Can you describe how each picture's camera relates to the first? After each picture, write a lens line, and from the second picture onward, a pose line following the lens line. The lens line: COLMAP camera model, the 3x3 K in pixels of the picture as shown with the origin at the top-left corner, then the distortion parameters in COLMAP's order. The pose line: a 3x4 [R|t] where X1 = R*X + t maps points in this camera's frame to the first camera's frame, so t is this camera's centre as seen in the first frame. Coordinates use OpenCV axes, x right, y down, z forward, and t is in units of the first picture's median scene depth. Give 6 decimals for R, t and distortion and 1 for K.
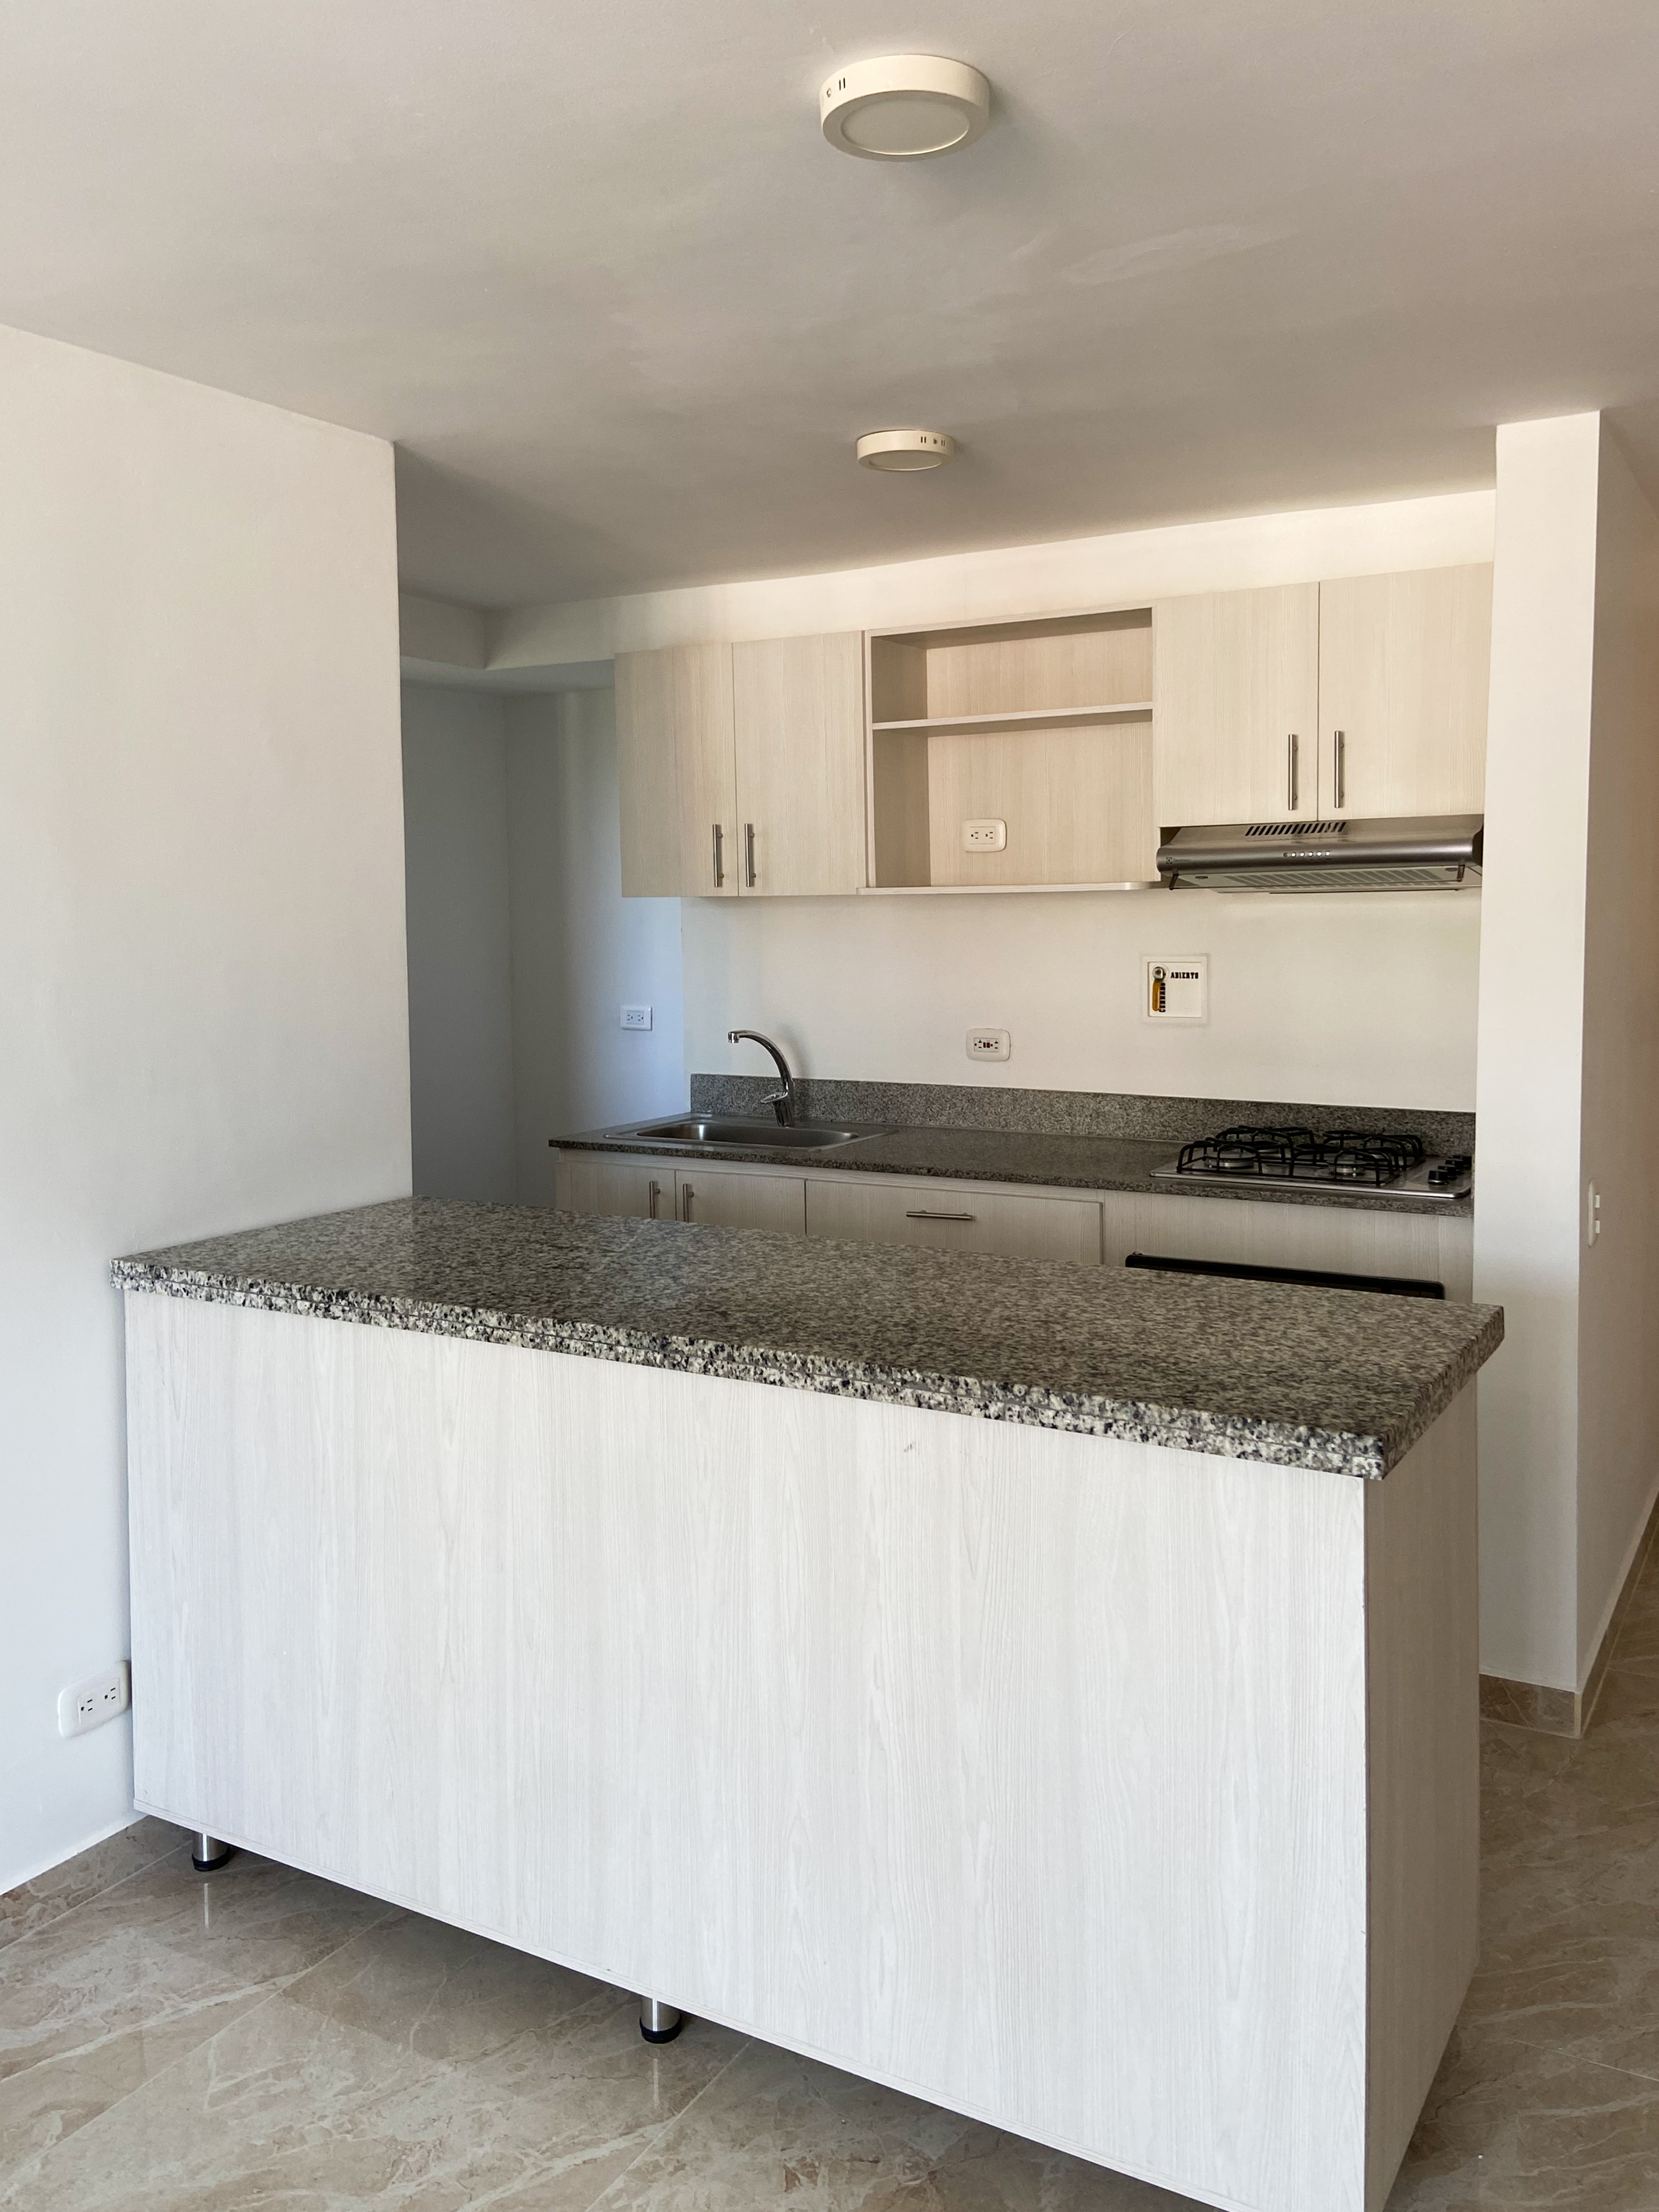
lens RADIAL K [[1730.4, 0, 818.6], [0, 1730.4, 1101.4], [0, 0, 1]] dist [0.074607, -0.053299]
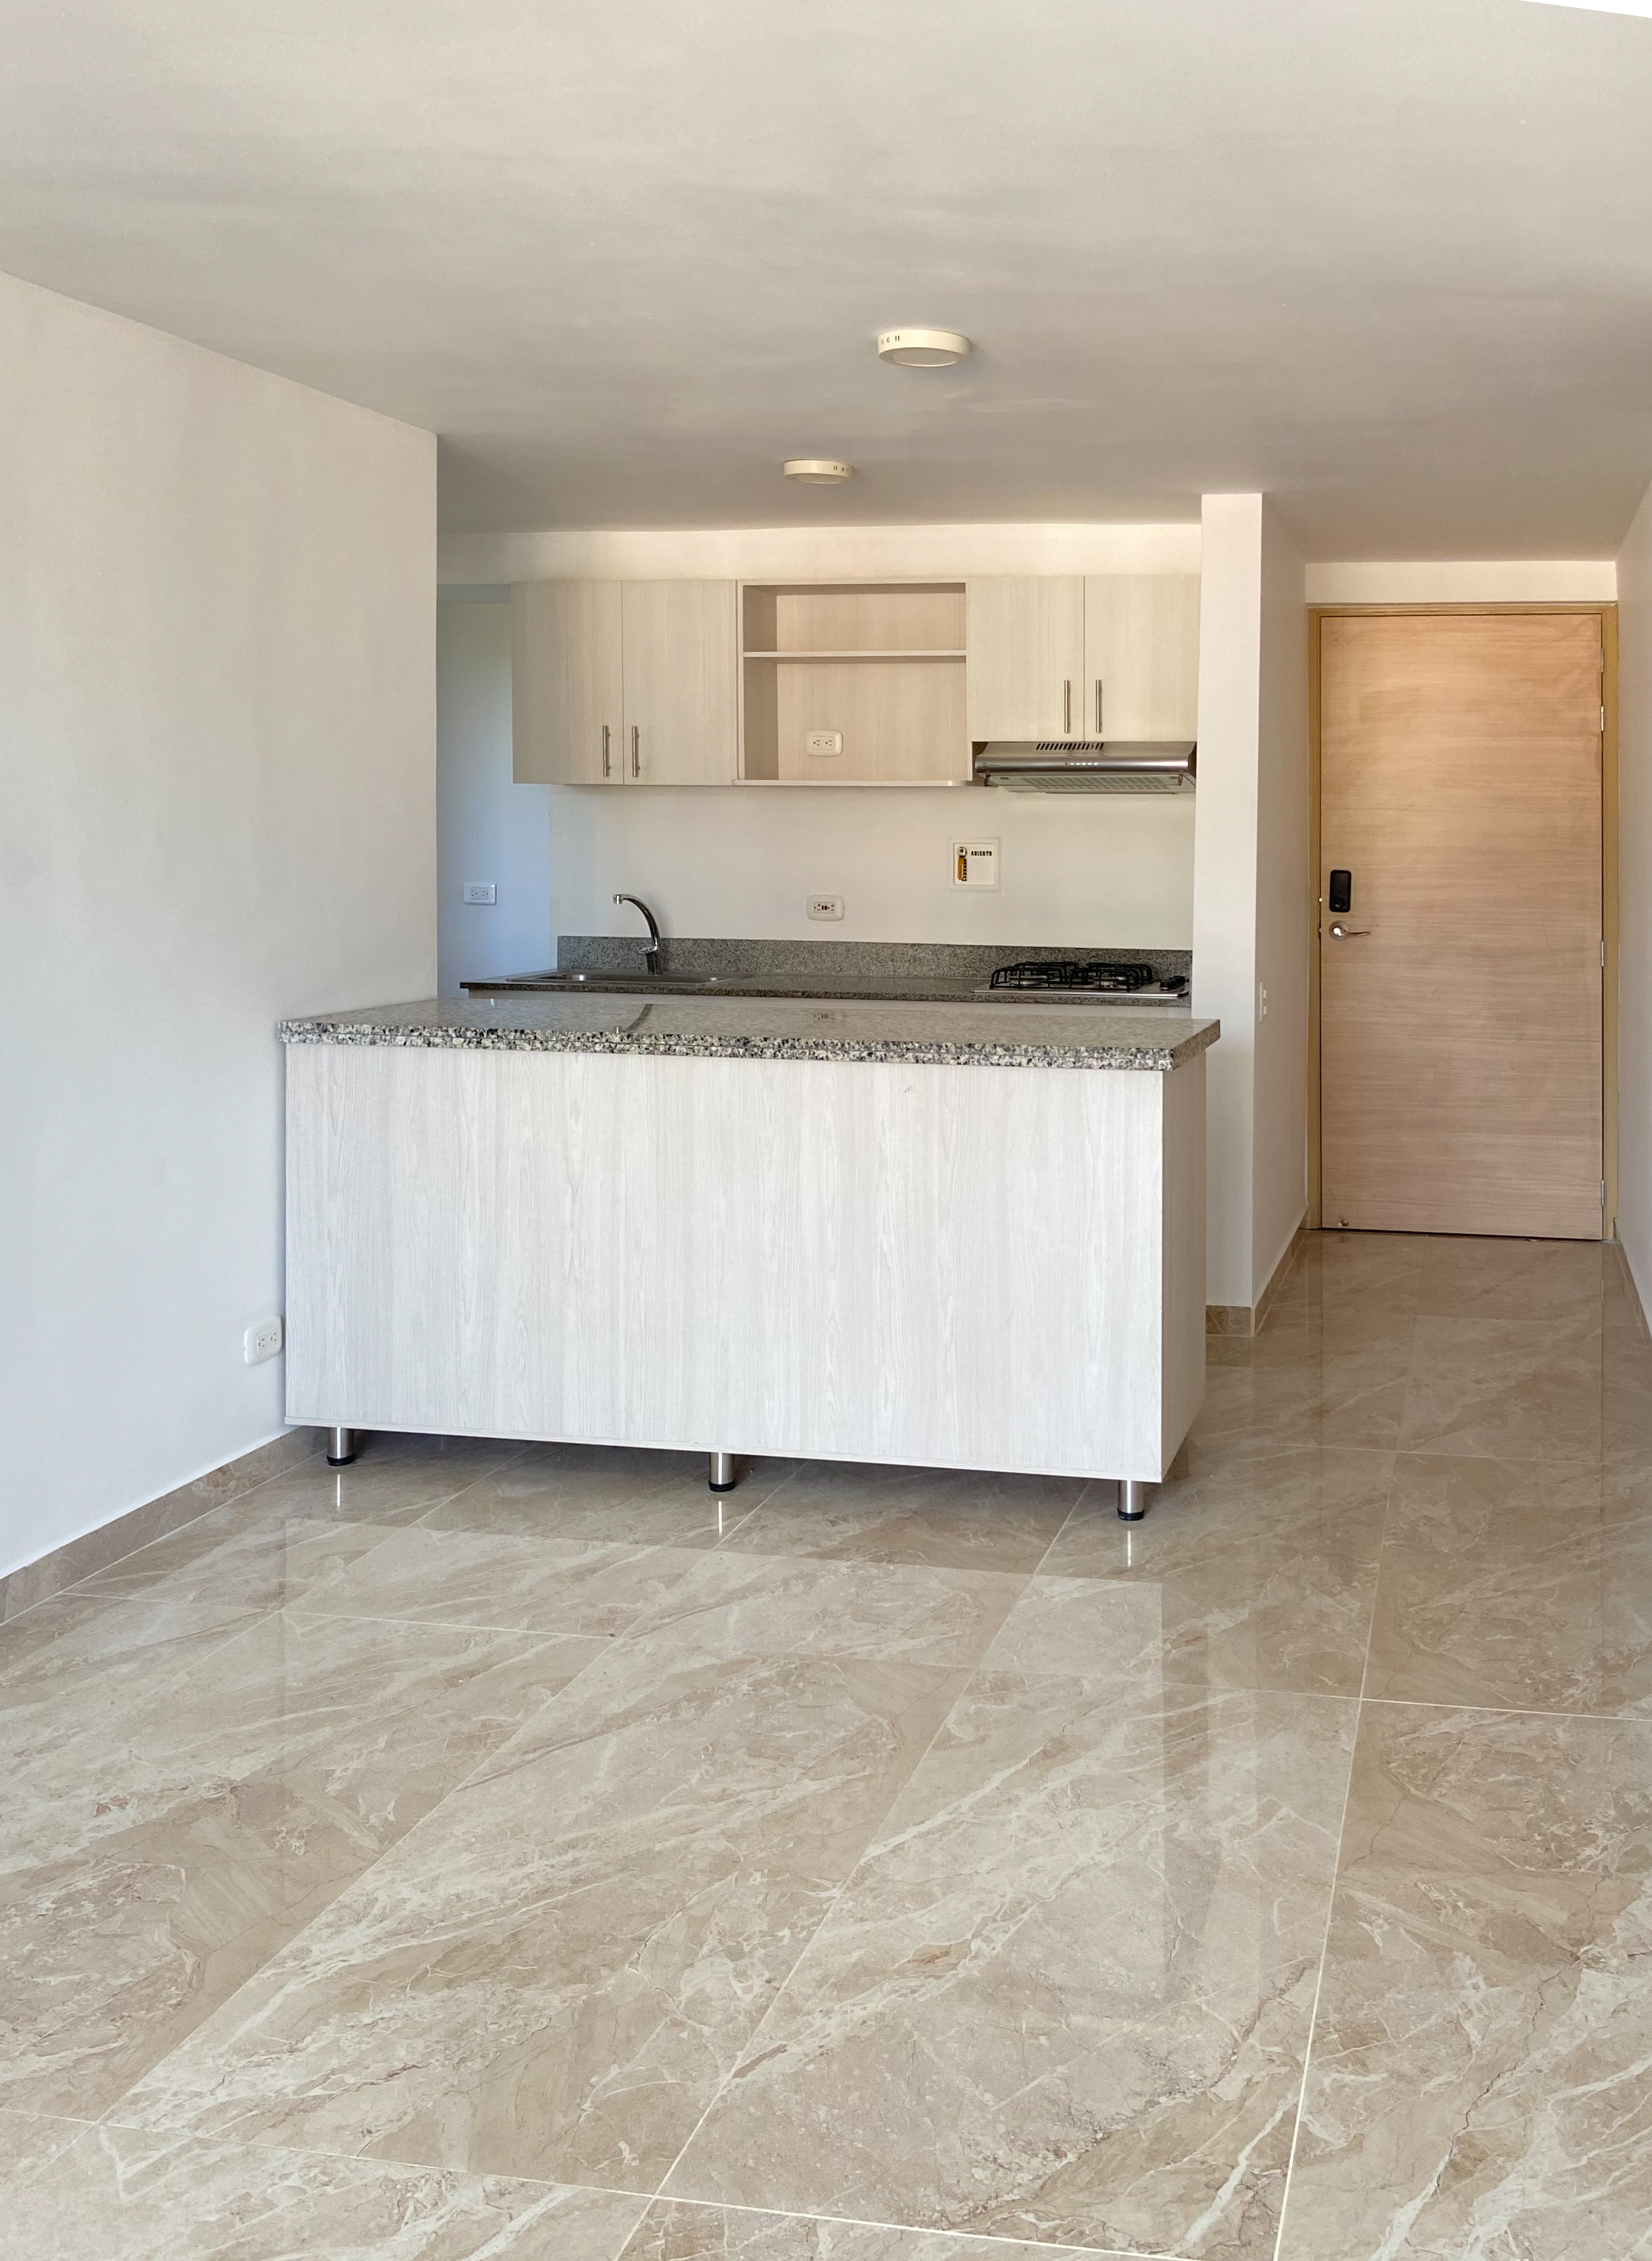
lens RADIAL K [[2560.3, 0, 828.7], [0, 2560.3, 1117.5], [0, 0, 1]] dist [0.018862, 0.000000]
pose [[0.966355, 0.002038, 0.257204, -0.507112], [0.001554, 0.999904, -0.013763, 0.195246], [-0.257207, 0.013700, 0.966259, -1.079131]]
